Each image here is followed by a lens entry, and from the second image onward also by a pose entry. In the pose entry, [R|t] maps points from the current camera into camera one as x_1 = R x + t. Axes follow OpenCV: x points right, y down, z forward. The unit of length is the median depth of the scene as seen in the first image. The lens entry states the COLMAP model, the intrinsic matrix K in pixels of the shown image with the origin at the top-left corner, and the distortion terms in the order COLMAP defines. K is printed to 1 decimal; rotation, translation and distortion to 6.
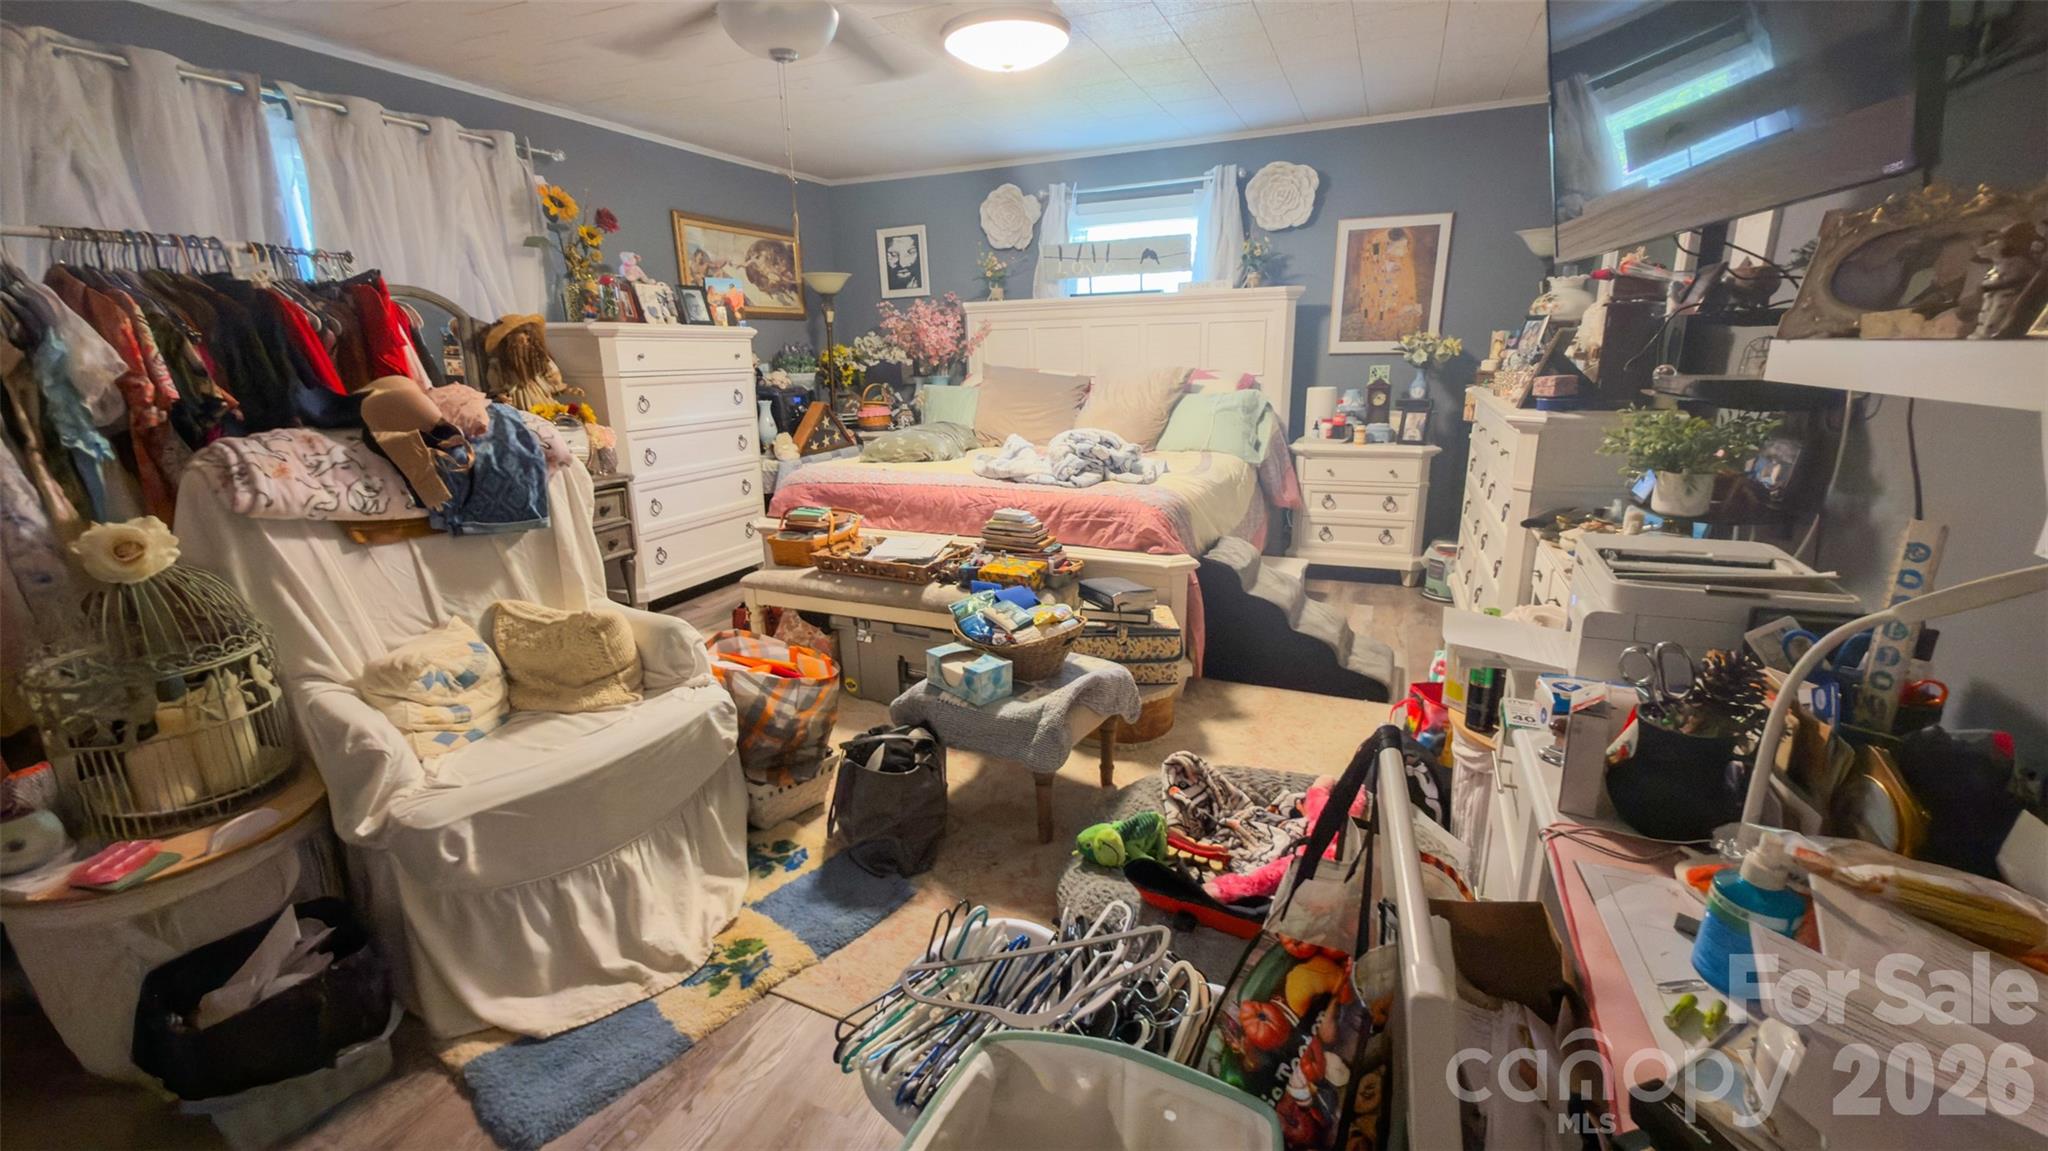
lens RADIAL K [[820.2, 0, 1024.1], [0, 820.2, 564.3], [0, 0, 1]] dist [-0.001035, -0.000089]
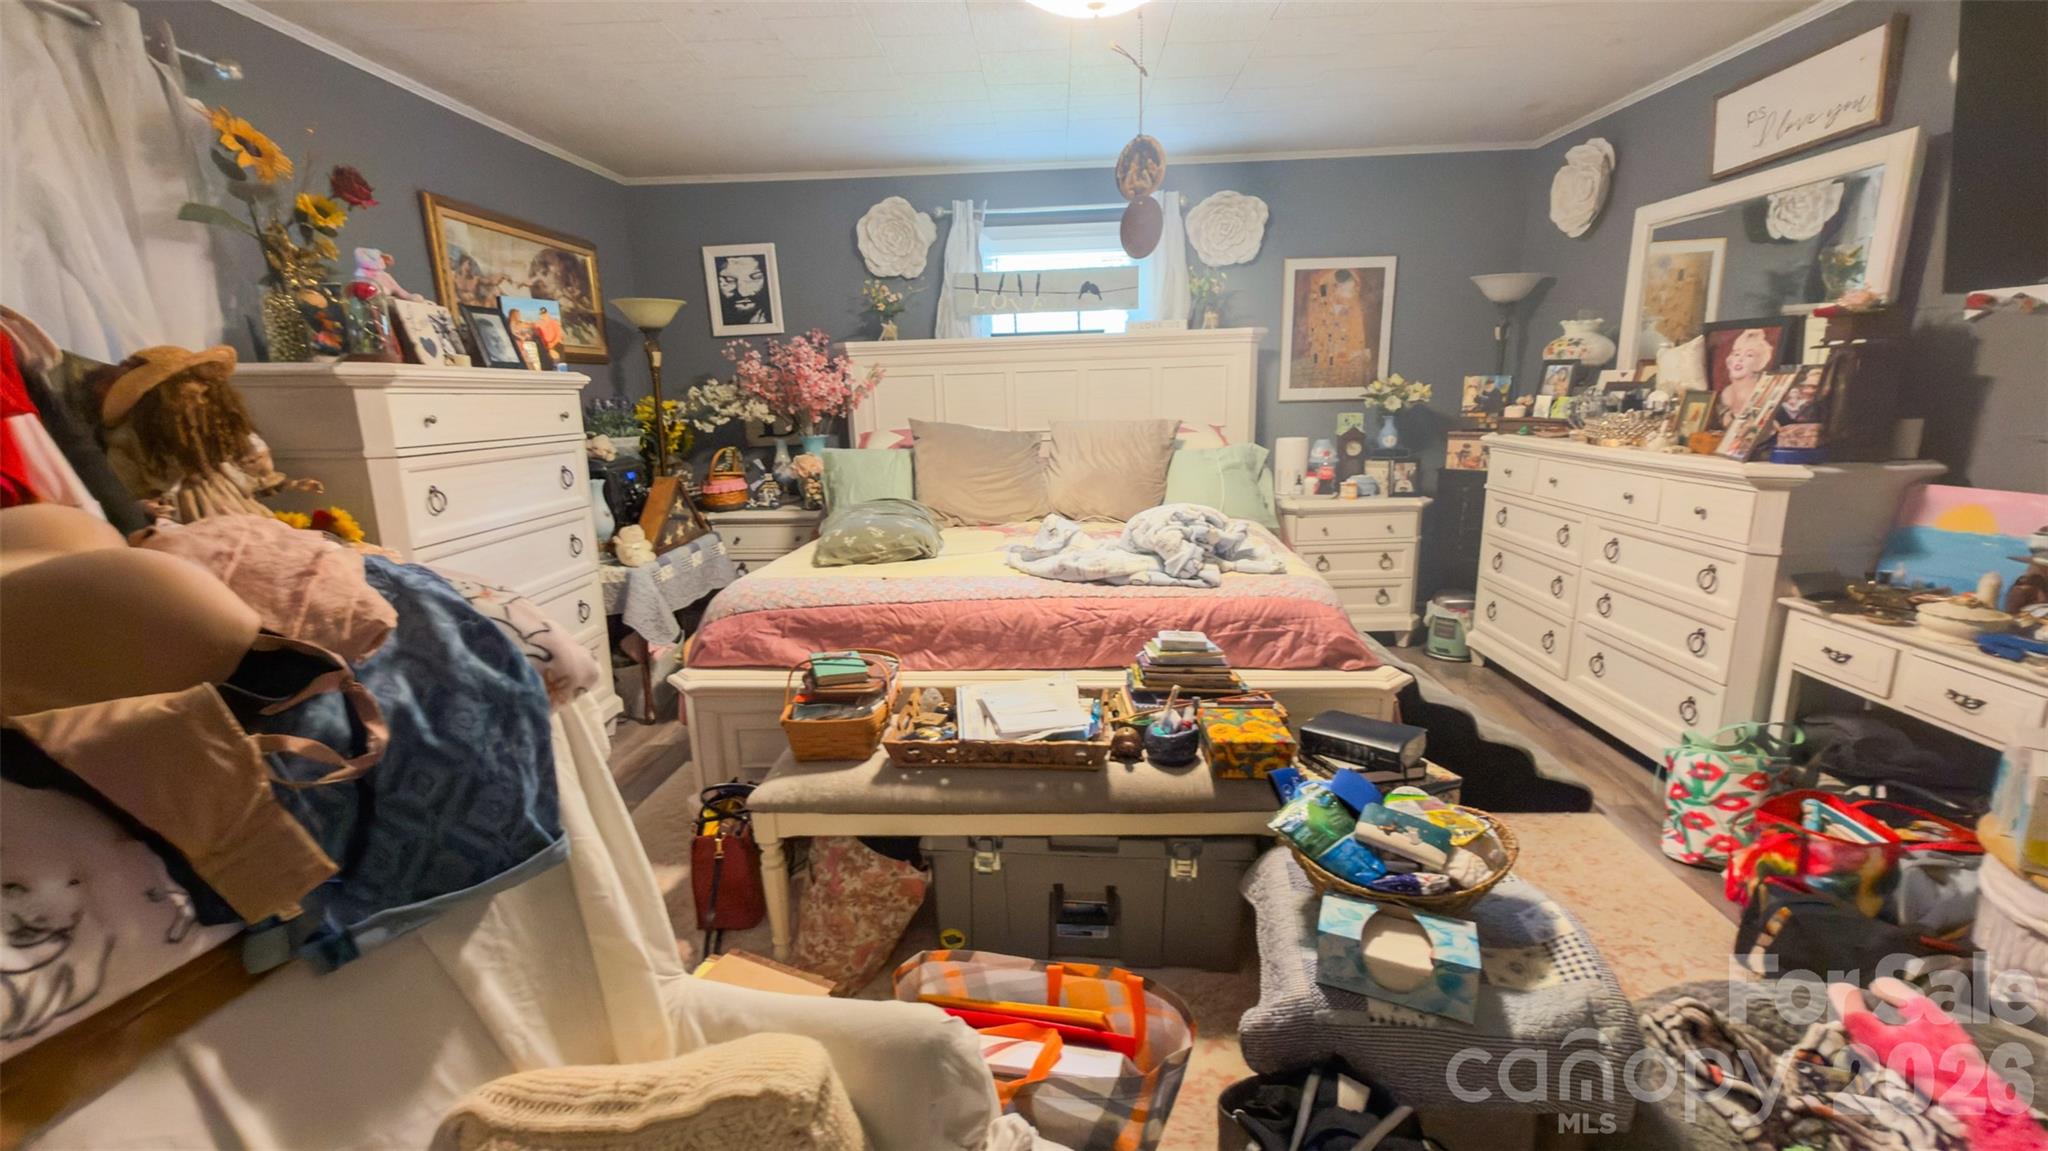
lens RADIAL K [[820.2, 0, 1025.0], [0, 820.2, 564.0], [0, 0, 1]] dist [-0.001035, -0.000089]
pose [[0.930806, -0.082490, 0.356084, -0.293402], [0.102336, 0.994053, -0.037224, -0.087143], [-0.350896, 0.071088, 0.933712, 0.314537]]
